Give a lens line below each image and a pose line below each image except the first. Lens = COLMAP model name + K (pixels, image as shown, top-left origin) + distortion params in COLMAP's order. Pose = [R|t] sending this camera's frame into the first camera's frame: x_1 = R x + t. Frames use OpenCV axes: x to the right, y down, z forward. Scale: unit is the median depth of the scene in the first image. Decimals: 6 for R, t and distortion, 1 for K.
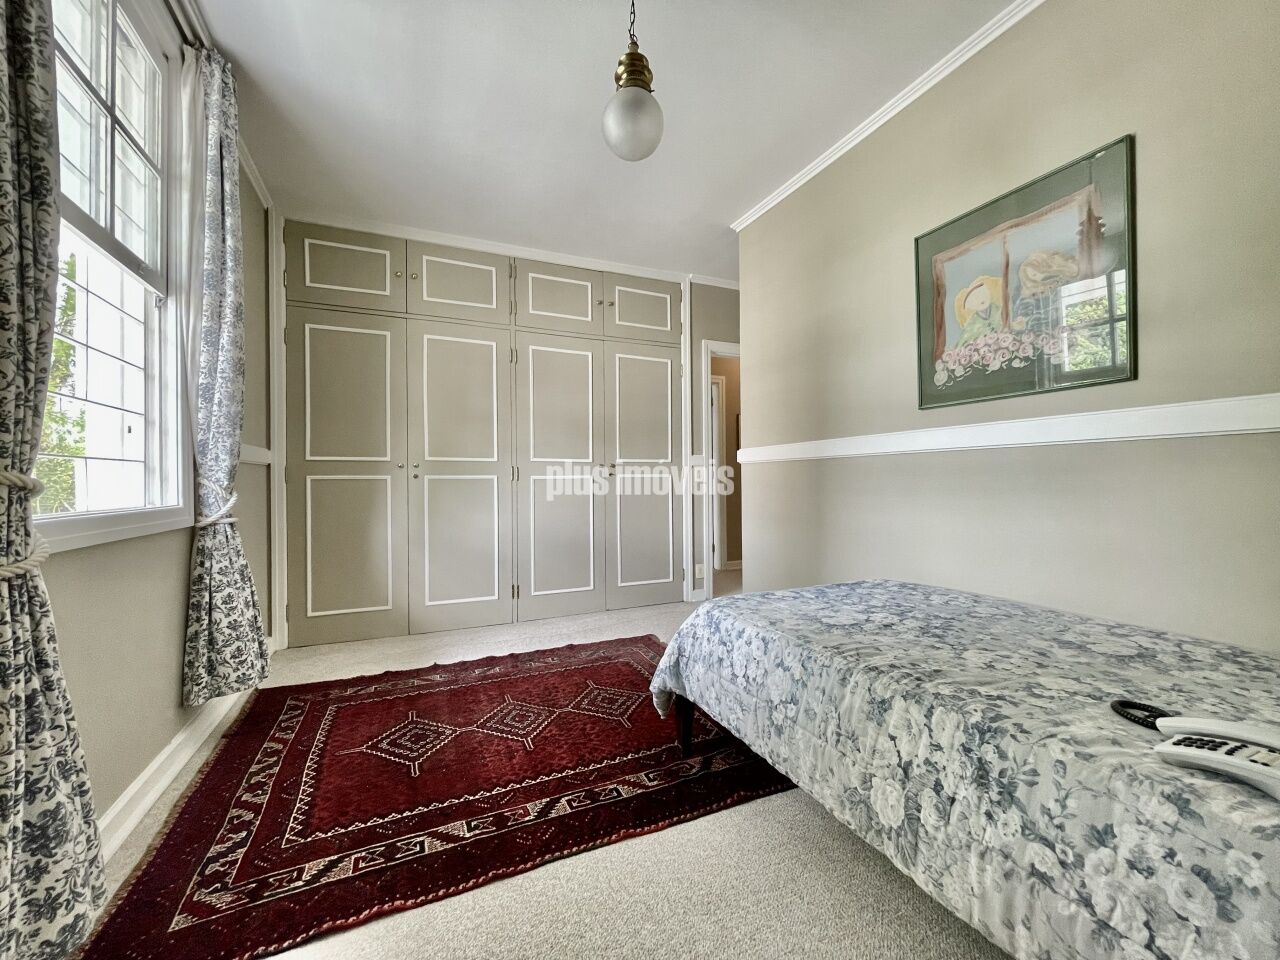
lens RADIAL K [[516.9, 0, 637.8], [0, 516.9, 481.2], [0, 0, 1]] dist [-0.001539, 0.000384]
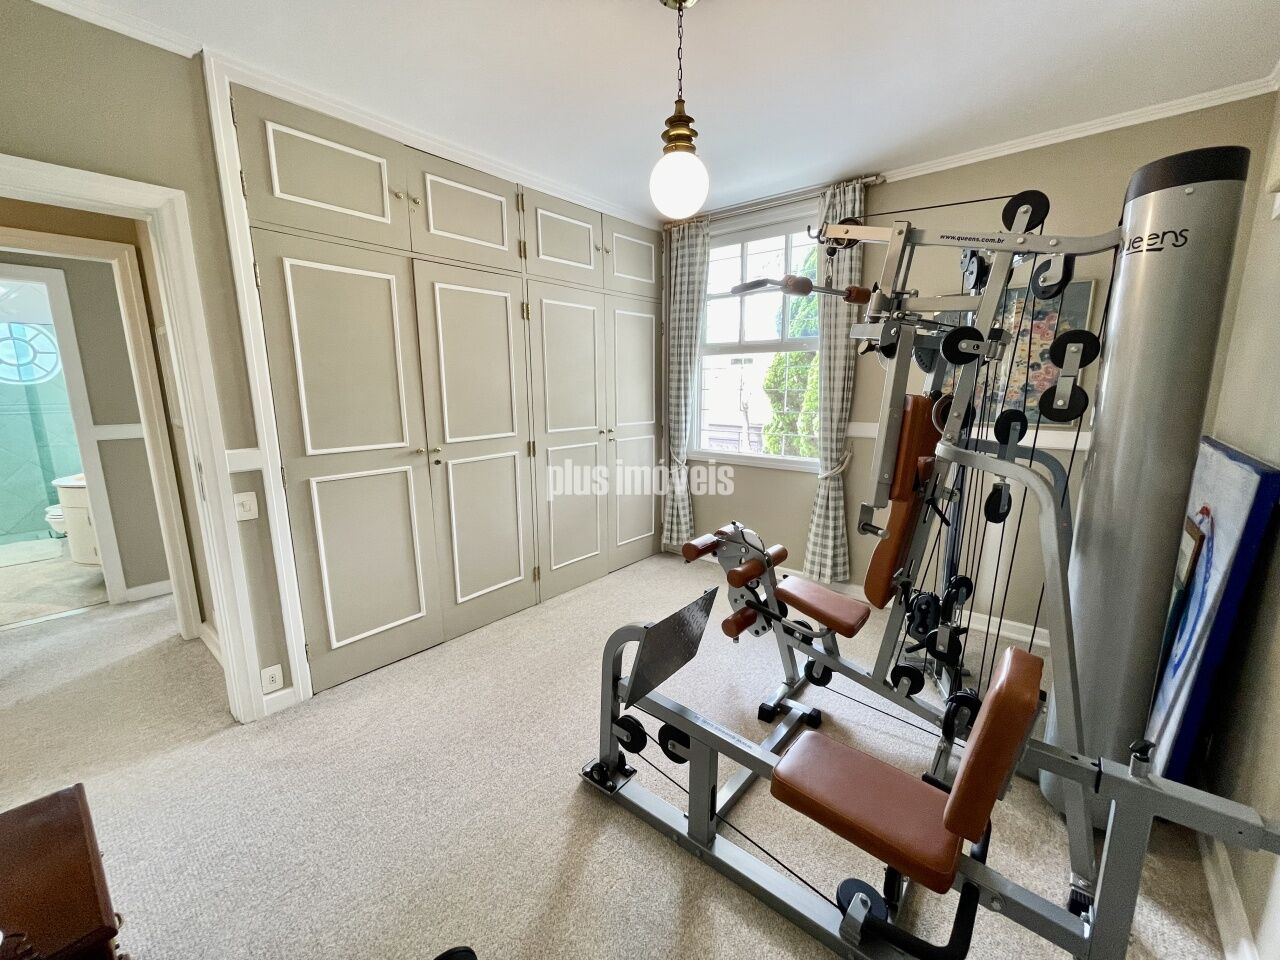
lens RADIAL K [[516.9, 0, 641.1], [0, 516.9, 477.1], [0, 0, 1]] dist [-0.001539, 0.000384]
pose [[0.897431, -0.073594, 0.434974, -0.473205], [-0.000841, 0.985700, 0.168508, -0.118966], [-0.441155, -0.151590, 0.884535, 0.125989]]
